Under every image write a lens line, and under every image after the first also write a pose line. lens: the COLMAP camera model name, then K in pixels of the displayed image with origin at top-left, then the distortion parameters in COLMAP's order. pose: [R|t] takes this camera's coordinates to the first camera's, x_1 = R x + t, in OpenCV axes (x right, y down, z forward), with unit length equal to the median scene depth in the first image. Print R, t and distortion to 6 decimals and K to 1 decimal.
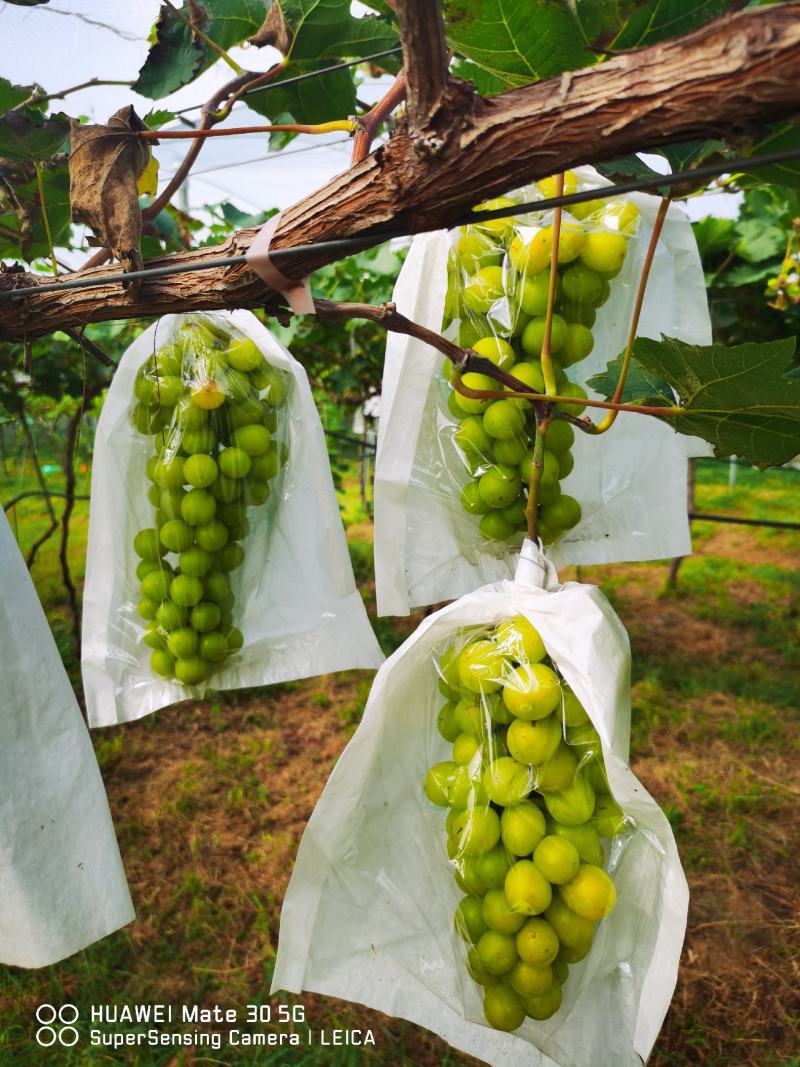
lens RADIAL K [[809.2, 0, 400.0], [0, 809.2, 533.5], [0, 0, 1]] dist [0.093663, -0.150480]
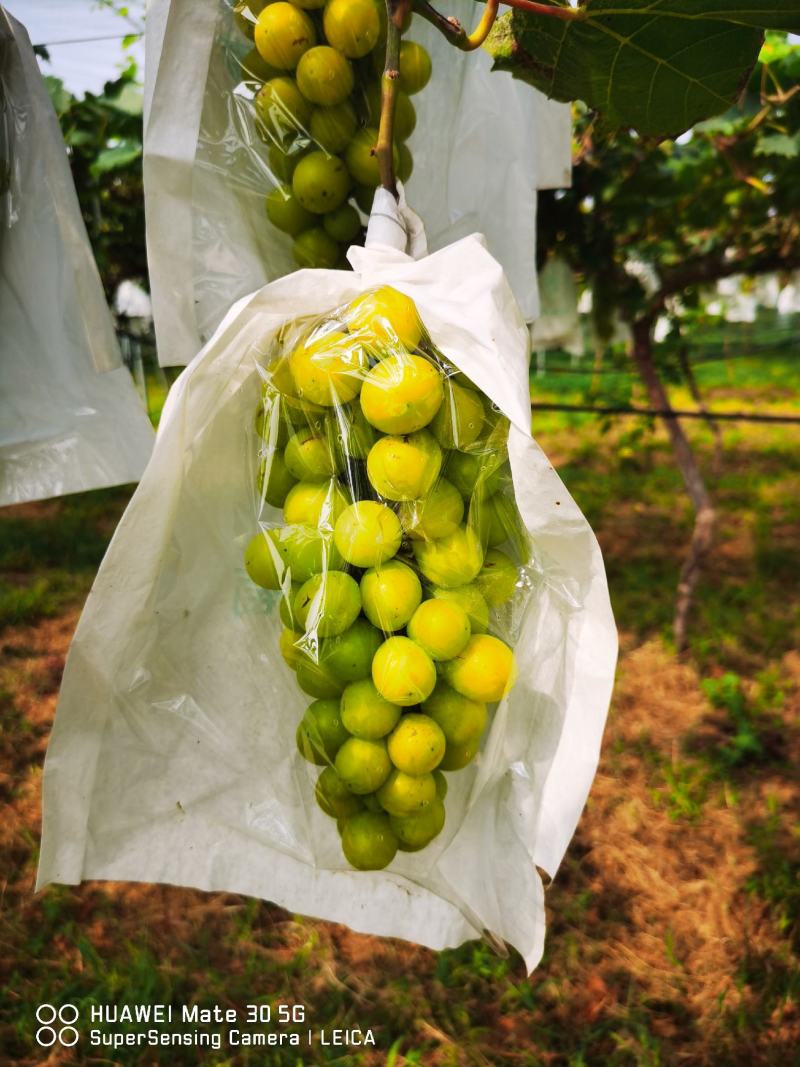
lens RADIAL K [[825.6, 0, 400.0], [0, 825.6, 533.5], [0, 0, 1]] dist [0.001378, 0.001480]
pose [[0.961810, -0.059001, 0.267284, -0.030987], [0.032715, 0.994272, 0.101753, 0.224804], [-0.271757, -0.089123, 0.958230, 0.299613]]
